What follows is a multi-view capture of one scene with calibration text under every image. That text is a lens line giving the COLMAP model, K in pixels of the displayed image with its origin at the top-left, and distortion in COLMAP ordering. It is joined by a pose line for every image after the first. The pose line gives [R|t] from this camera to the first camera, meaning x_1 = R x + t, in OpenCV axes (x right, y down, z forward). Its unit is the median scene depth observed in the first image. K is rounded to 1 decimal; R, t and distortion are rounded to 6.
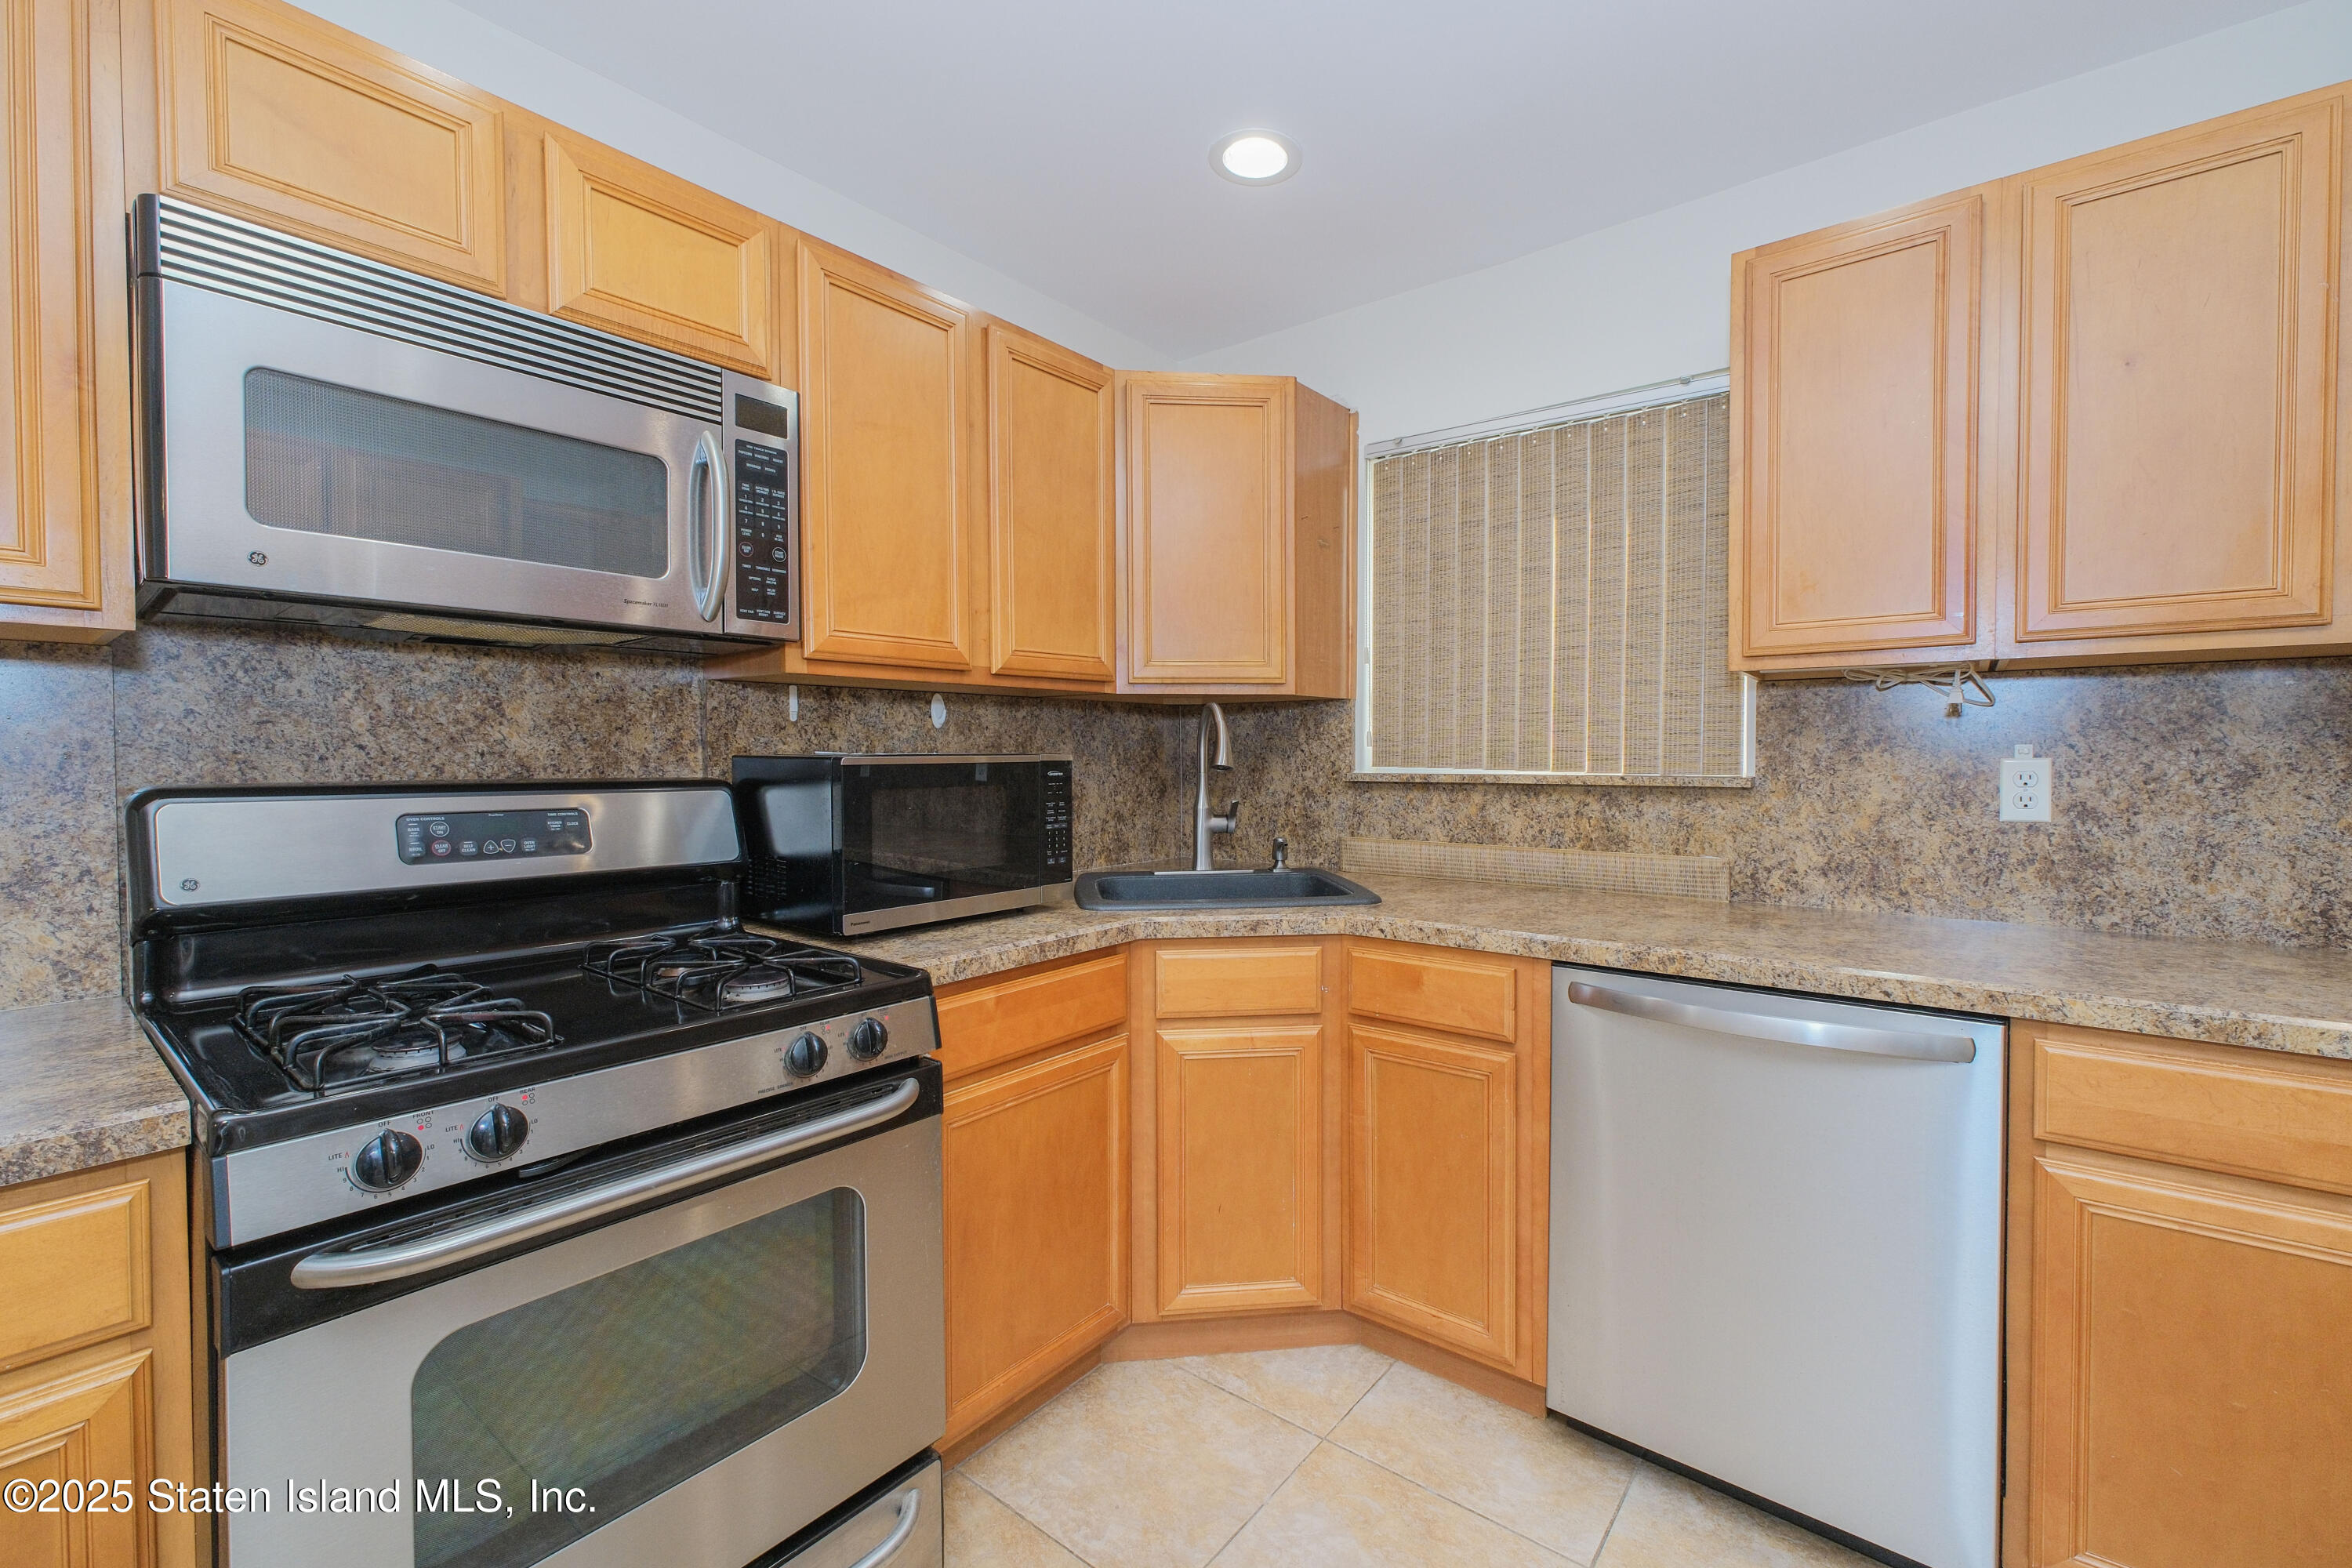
lens RADIAL K [[992.9, 0, 1173.3], [0, 992.9, 779.1], [0, 0, 1]] dist [0.000724, -0.000151]
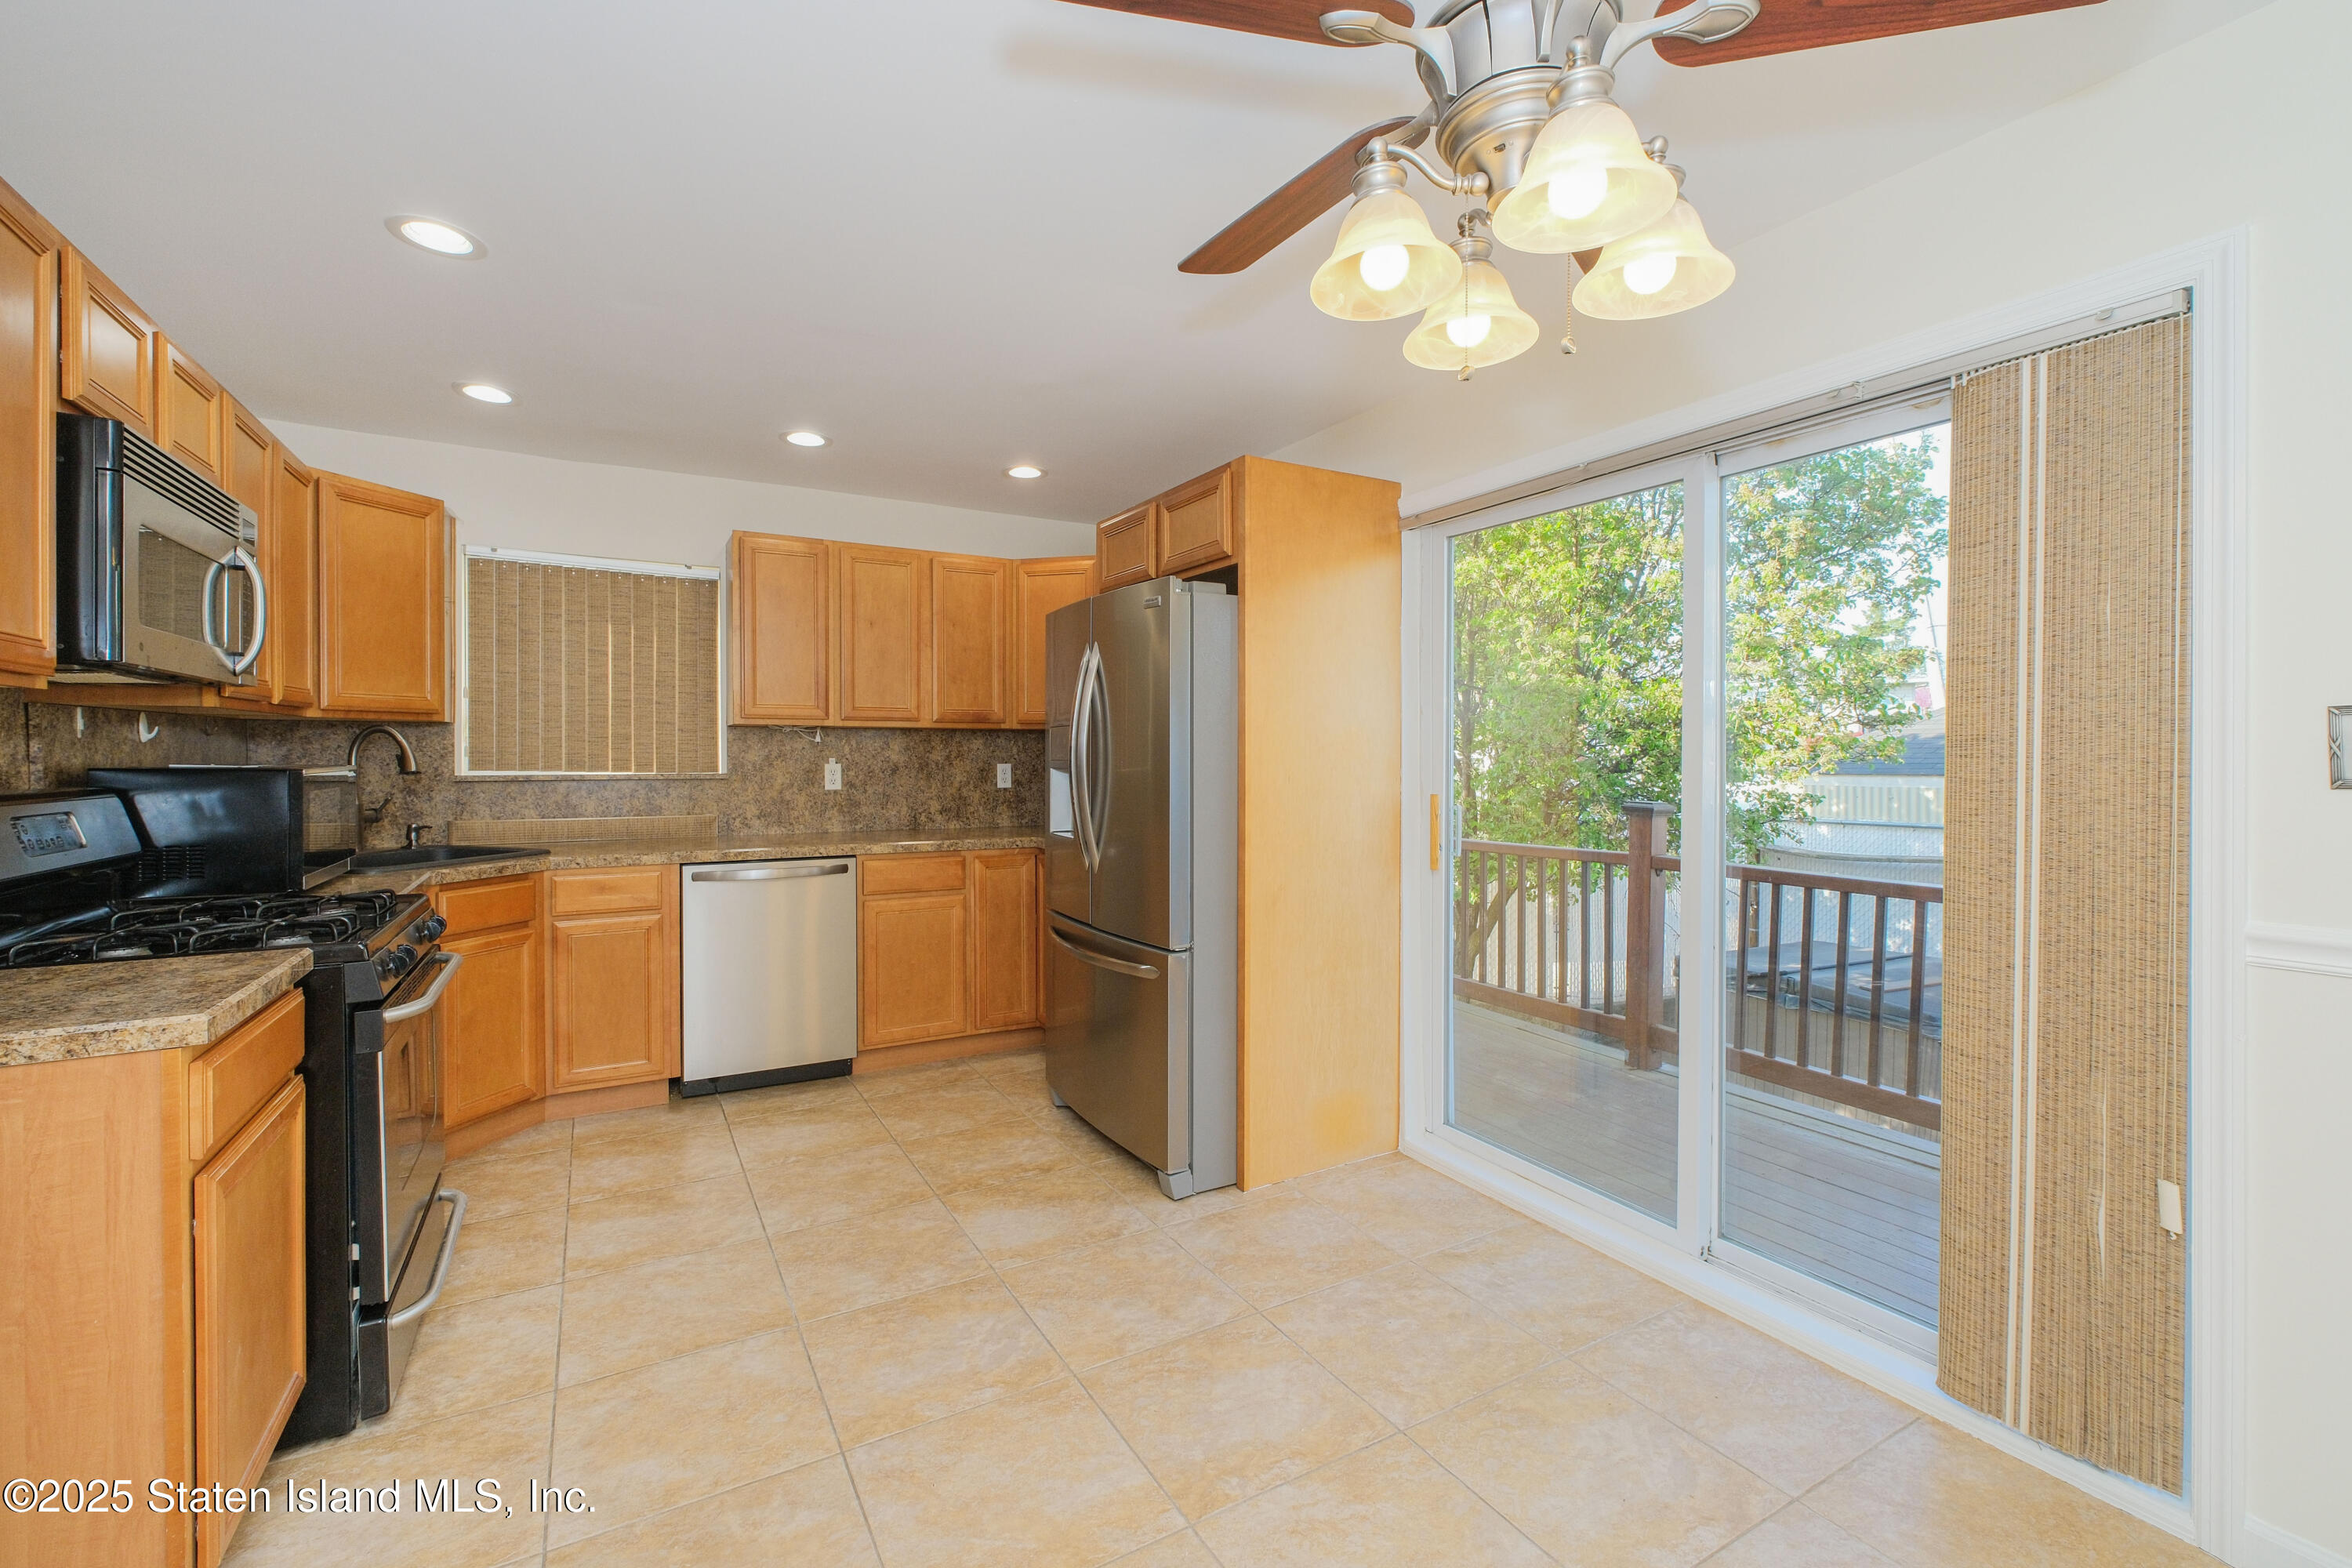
lens RADIAL K [[1012.3, 0, 1176.2], [0, 1012.3, 764.3], [0, 0, 1]] dist [-0.001798, -0.000419]
pose [[0.365866, -0.007560, 0.930637, -1.055372], [0.019081, 0.999818, 0.000620, -0.004540], [-0.930472, 0.017531, 0.365944, -0.639922]]
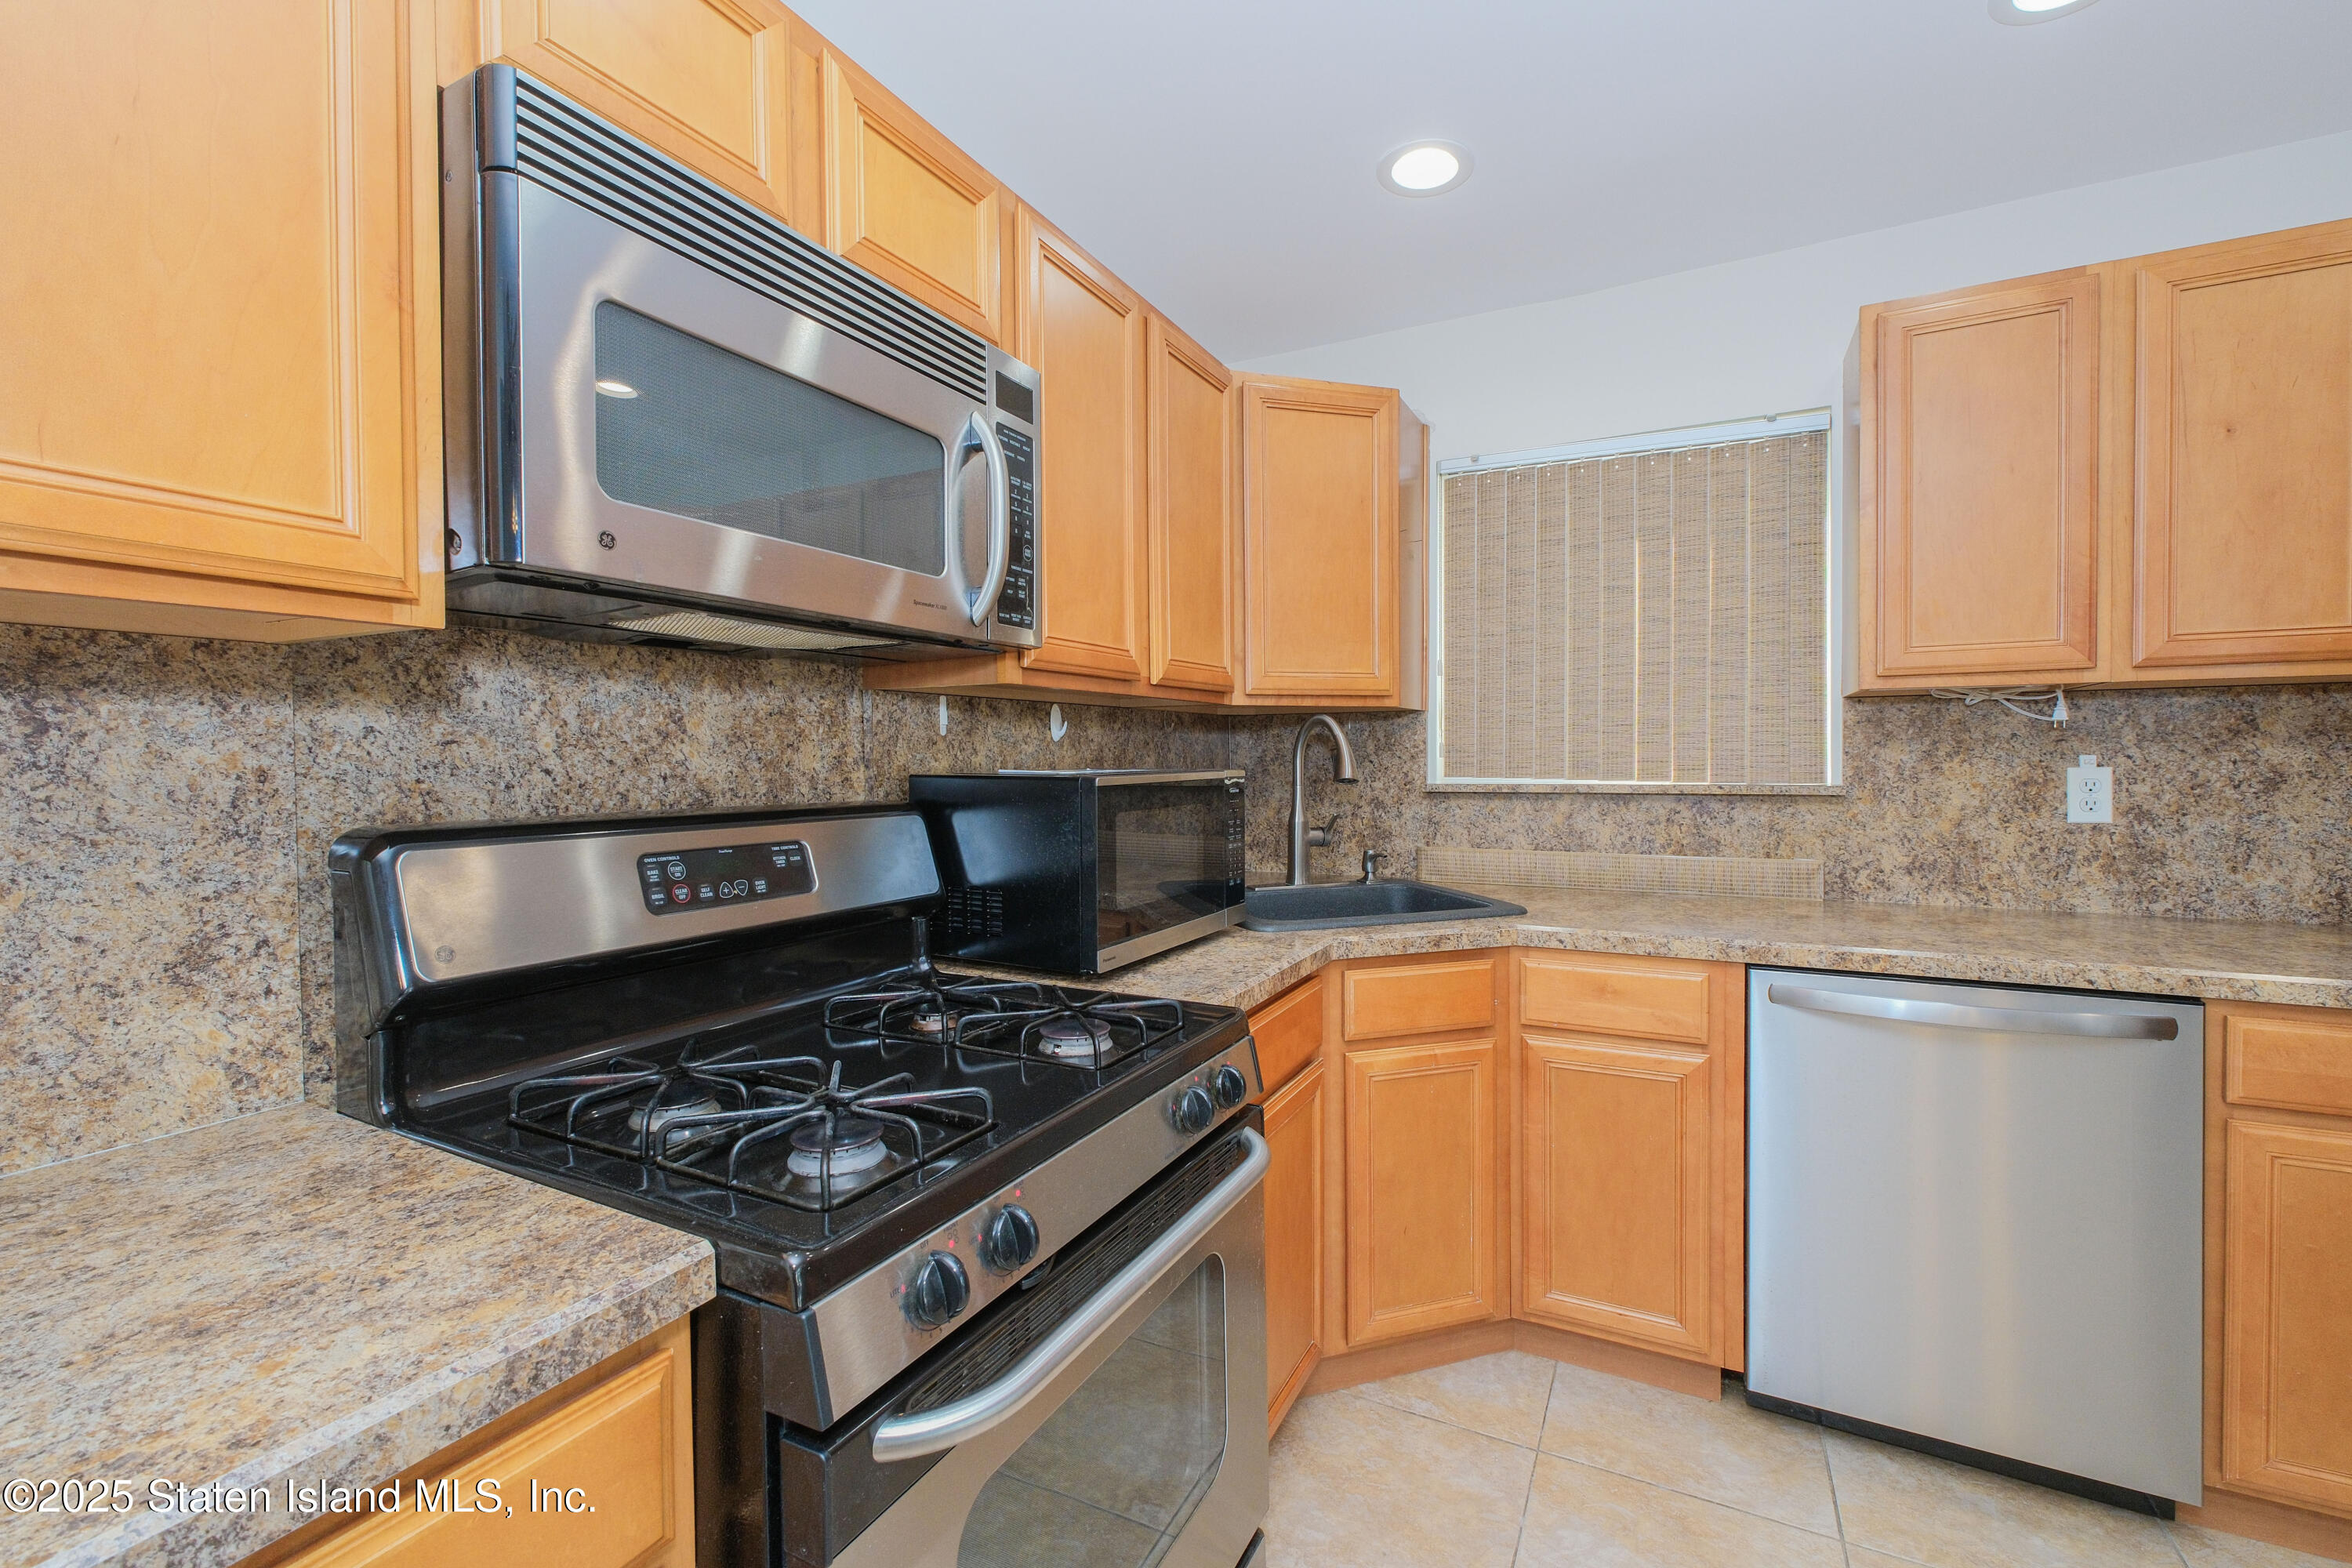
lens RADIAL K [[992.9, 0, 1173.3], [0, 992.9, 779.1], [0, 0, 1]] dist [0.000724, -0.000151]
pose [[0.980311, -0.009916, 0.197211, -0.371968], [0.010659, 0.999940, -0.002706, -0.014562], [-0.197172, 0.004754, 0.980357, 0.078801]]
